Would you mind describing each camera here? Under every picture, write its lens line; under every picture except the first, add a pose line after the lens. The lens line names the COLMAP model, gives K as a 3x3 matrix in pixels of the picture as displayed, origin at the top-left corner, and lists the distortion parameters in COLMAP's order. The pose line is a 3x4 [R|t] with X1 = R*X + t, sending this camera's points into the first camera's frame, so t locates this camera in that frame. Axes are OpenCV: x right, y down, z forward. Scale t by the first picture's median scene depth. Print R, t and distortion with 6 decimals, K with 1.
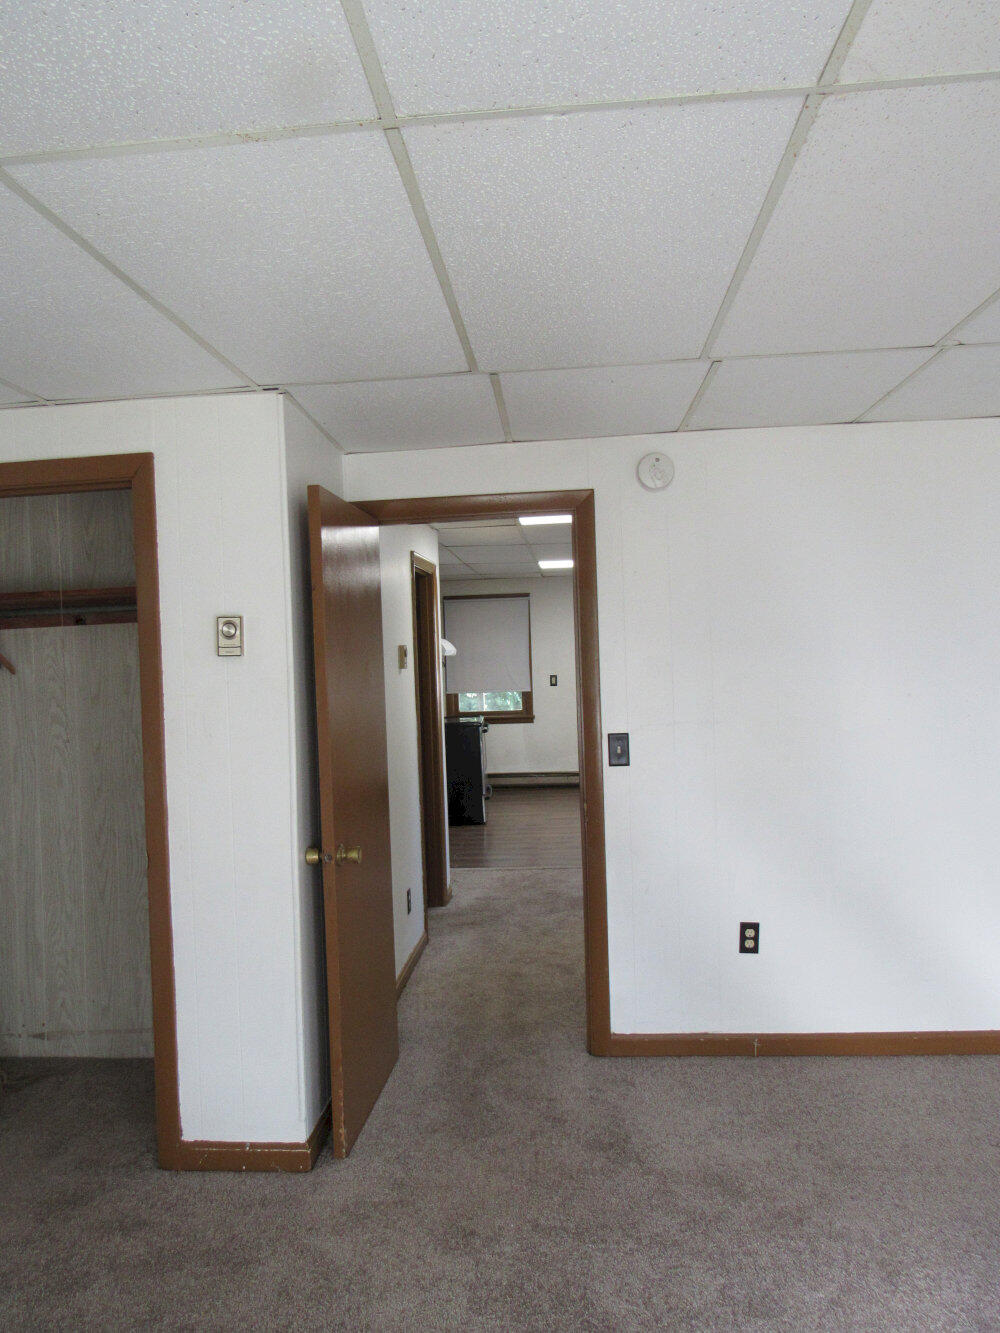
lens RADIAL K [[956.6, 0, 499.1], [0, 956.6, 673.5], [0, 0, 1]] dist [-0.021427, 0.003390]
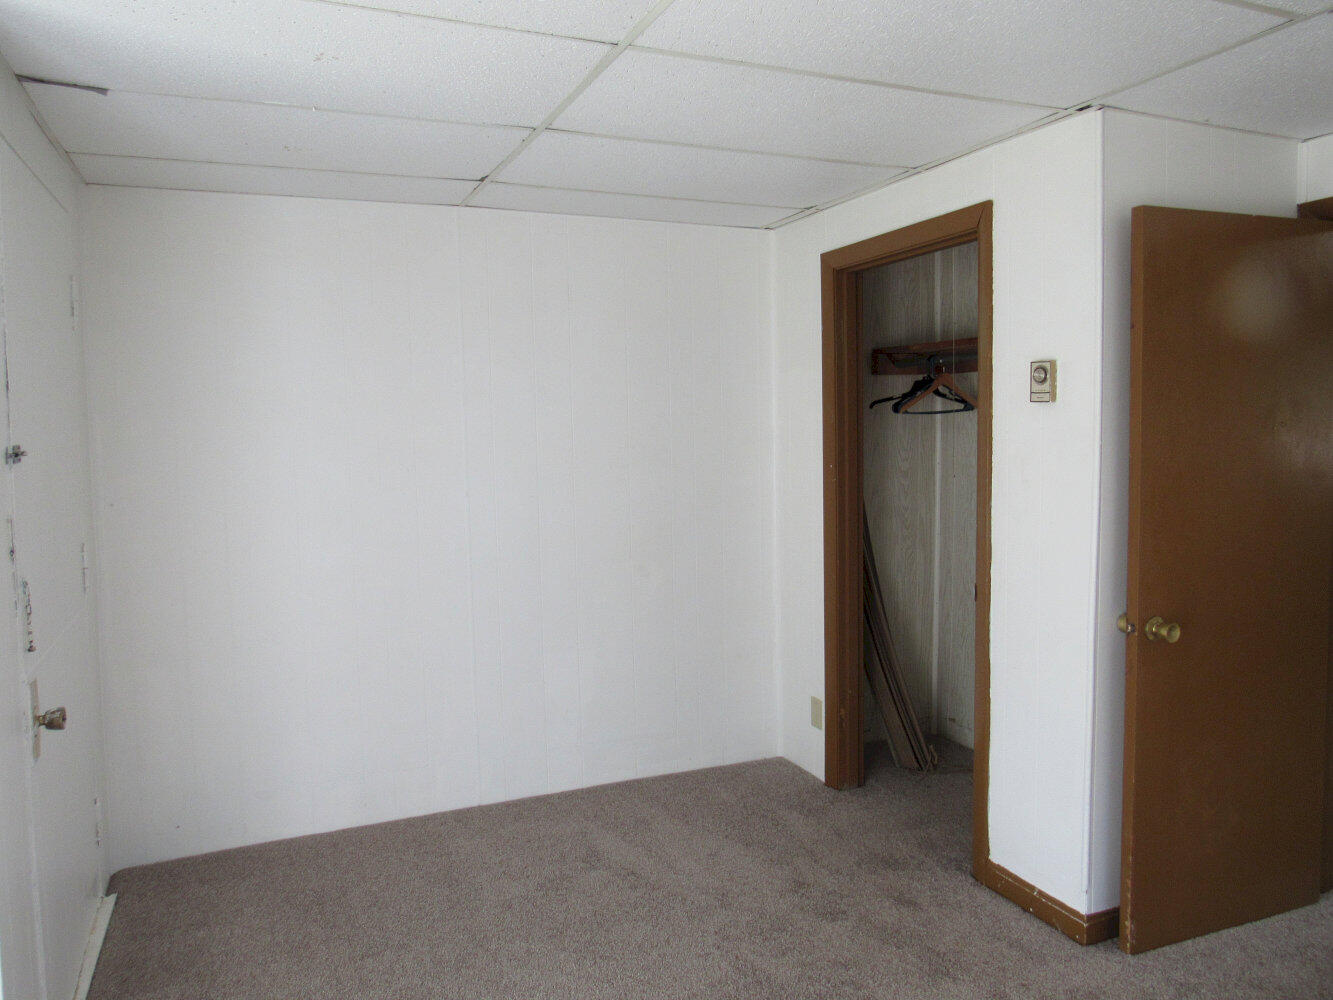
lens RADIAL K [[956.6, 0, 664.6], [0, 956.6, 498.3], [0, 0, 1]] dist [-0.021427, 0.003390]
pose [[0.472408, 0.101696, -0.875493, 0.383336], [-0.008858, 0.993819, 0.110660, -0.023953], [0.881335, -0.044521, 0.470389, 0.196058]]
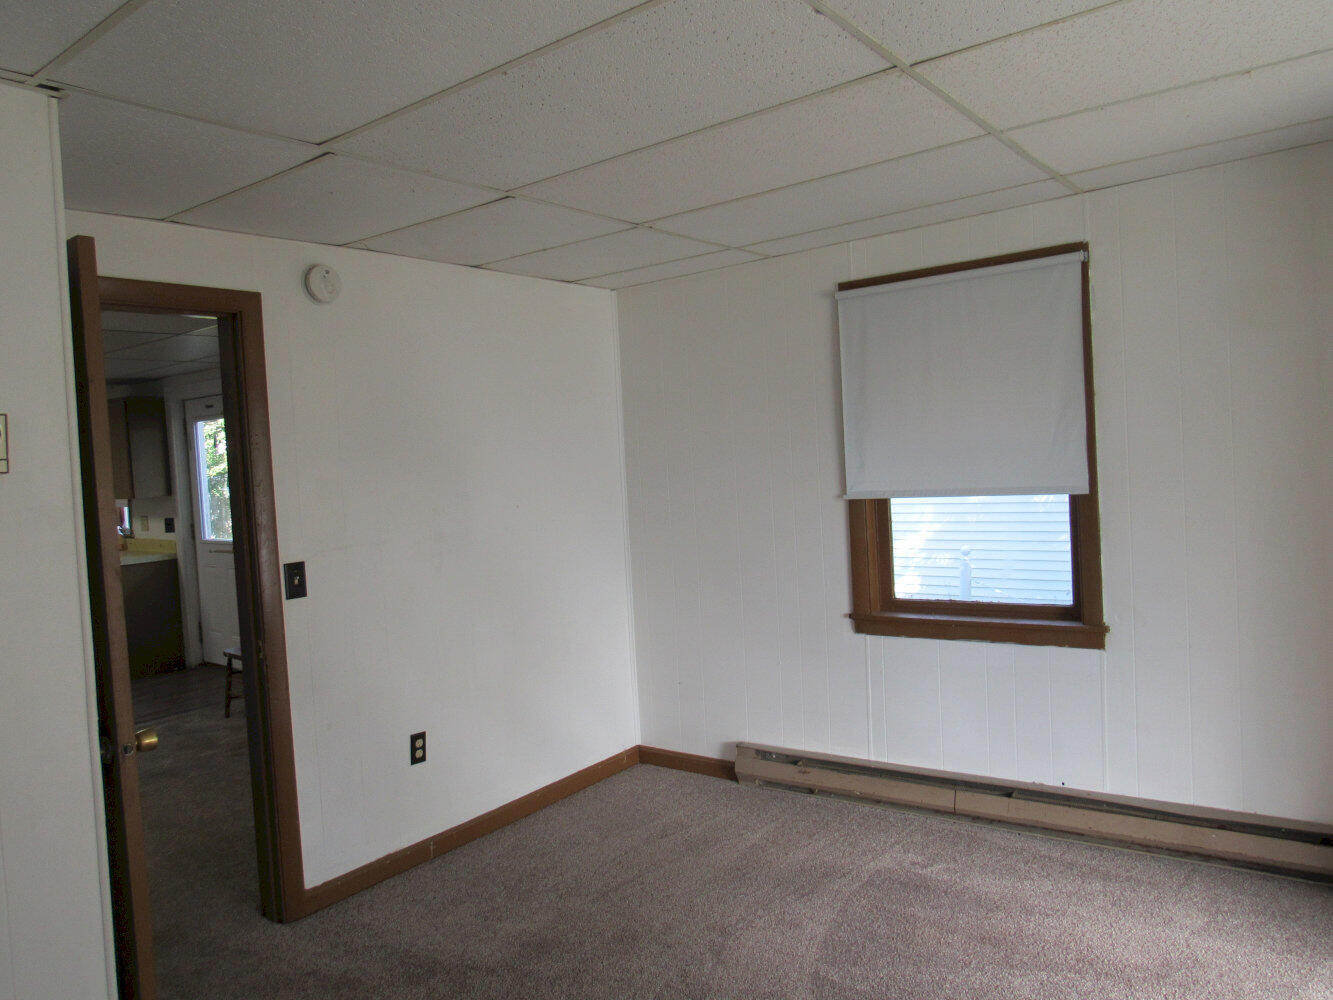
lens RADIAL K [[951.1, 0, 664.1], [0, 951.1, 506.5], [0, 0, 1]] dist [-0.019886, 0.000292]
pose [[0.546096, -0.041212, 0.836708, -0.555130], [0.052746, 0.998499, 0.014755, 0.017550], [-0.836060, 0.036075, 0.547450, 0.254573]]
